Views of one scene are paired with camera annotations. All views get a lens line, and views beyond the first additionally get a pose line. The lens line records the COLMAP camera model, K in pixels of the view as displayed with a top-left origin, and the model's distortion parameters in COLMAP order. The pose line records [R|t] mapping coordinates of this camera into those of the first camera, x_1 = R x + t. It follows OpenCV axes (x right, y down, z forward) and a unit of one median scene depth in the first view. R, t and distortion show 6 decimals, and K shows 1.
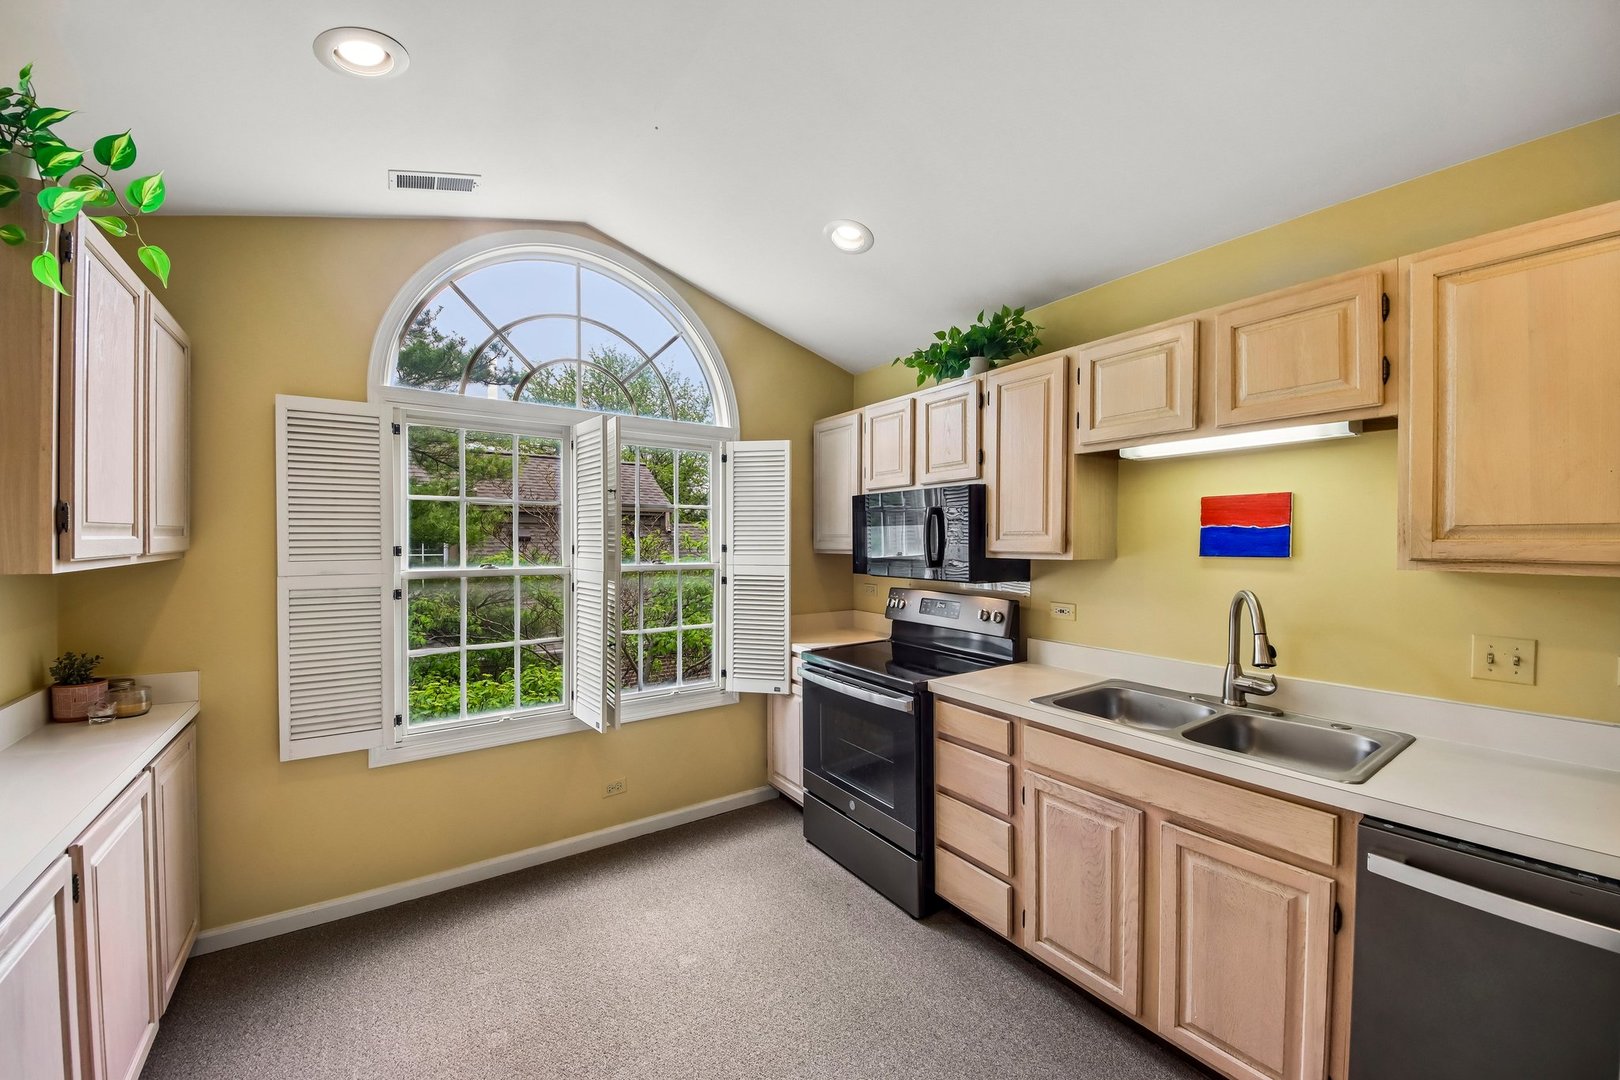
lens RADIAL K [[606.0, 0, 804.9], [0, 606.0, 548.5], [0, 0, 1]] dist [0.037264, -0.024467]
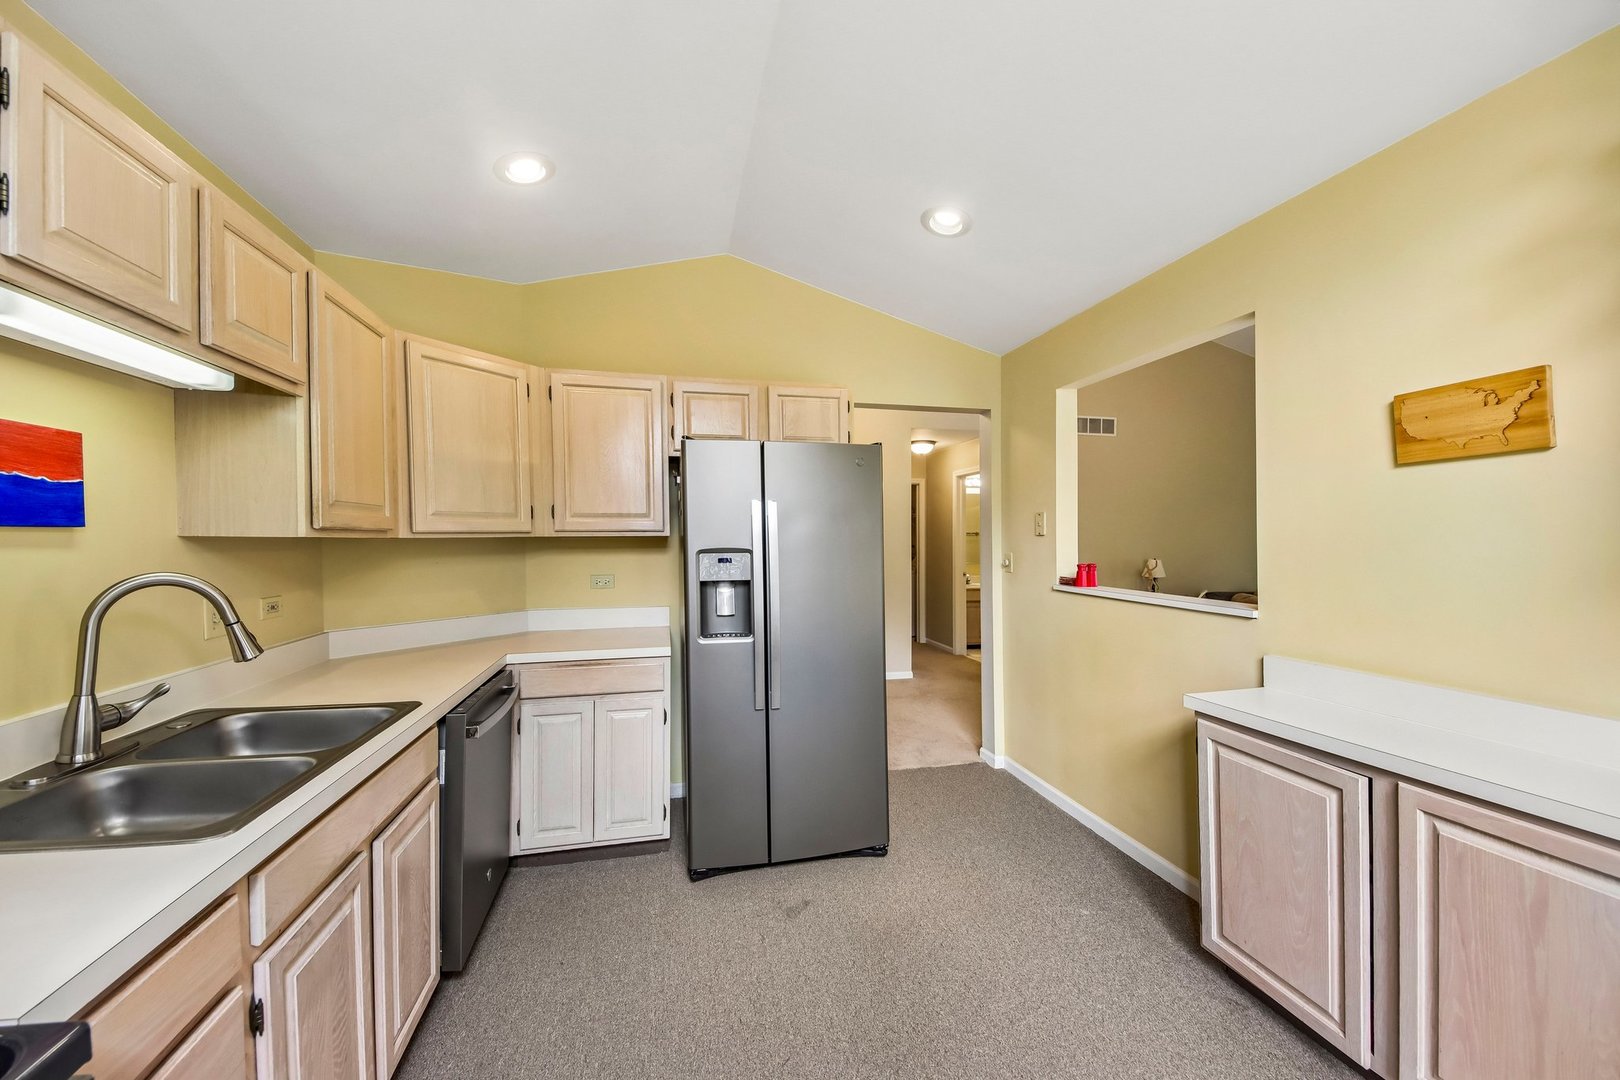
lens RADIAL K [[595.6, 0, 810.3], [0, 595.6, 545.3], [0, 0, 1]] dist [0.030664, -0.025725]
pose [[-0.932893, -0.007989, 0.360066, -0.170011], [-0.000336, 0.999773, 0.021313, 0.016060], [-0.360154, 0.019762, -0.932684, 1.007165]]
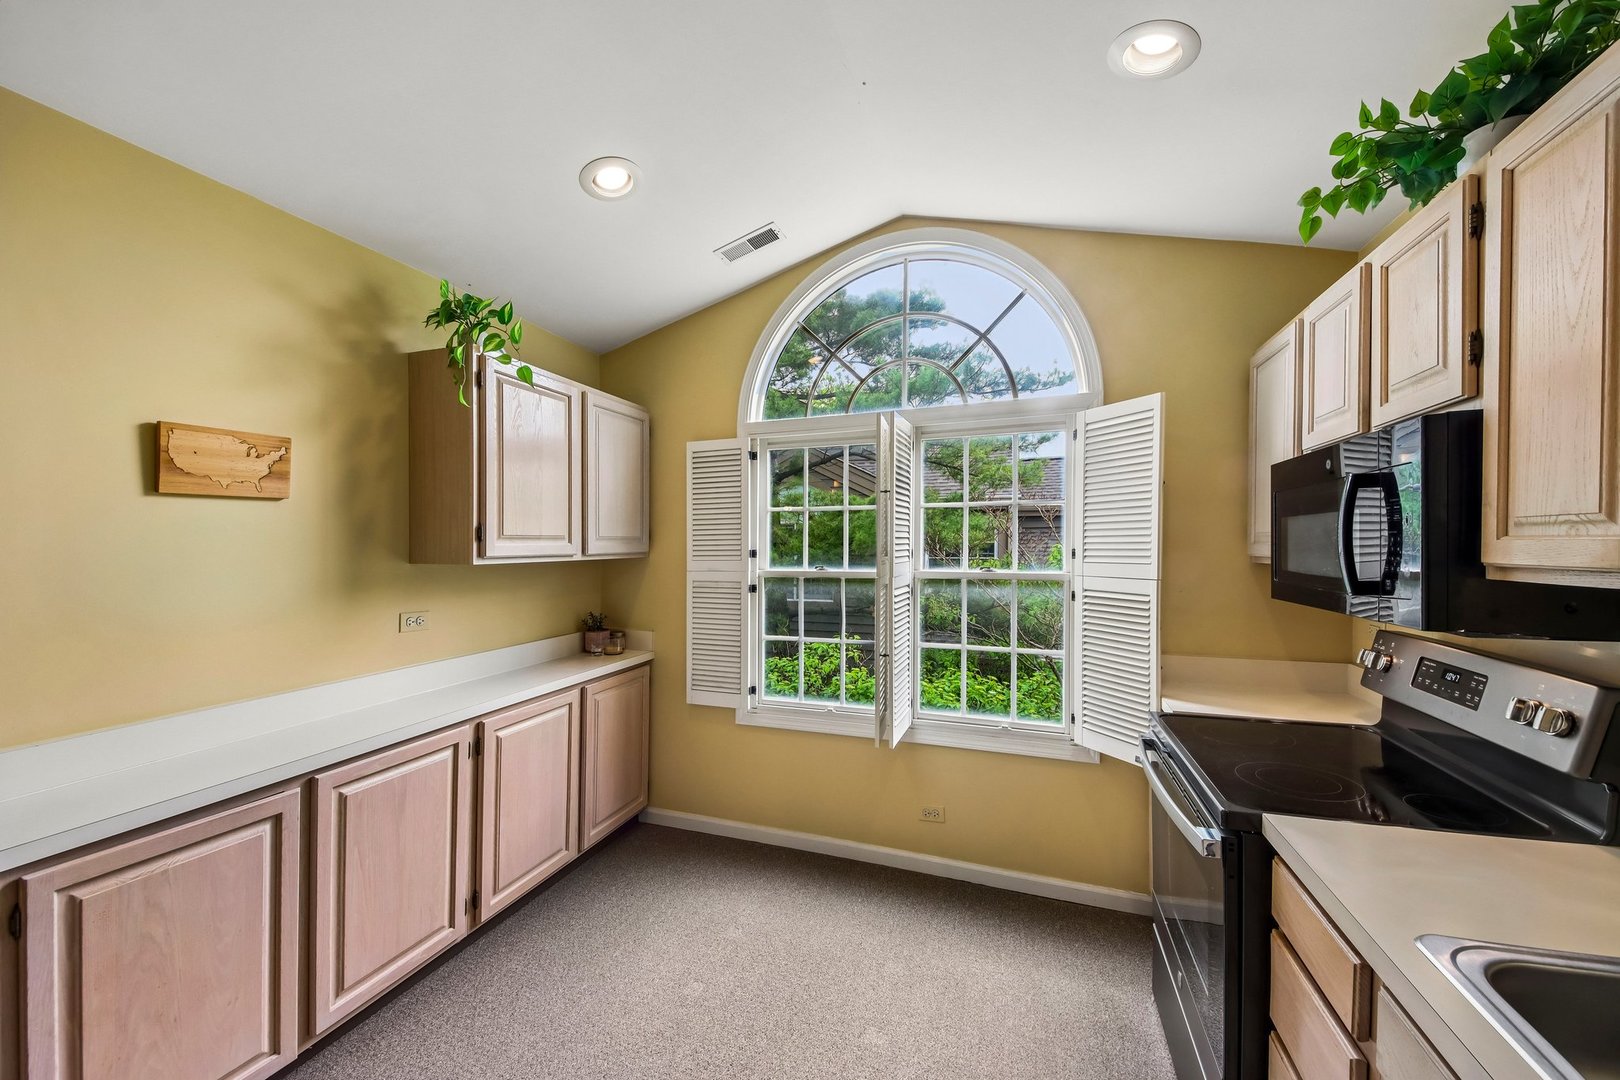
lens RADIAL K [[606.0, 0, 804.9], [0, 606.0, 548.5], [0, 0, 1]] dist [0.037264, -0.024467]
pose [[0.572465, 0.000437, -0.819929, 0.373012], [-0.006298, 0.999973, -0.003864, -0.002157], [0.819905, 0.007376, 0.572452, 0.356033]]
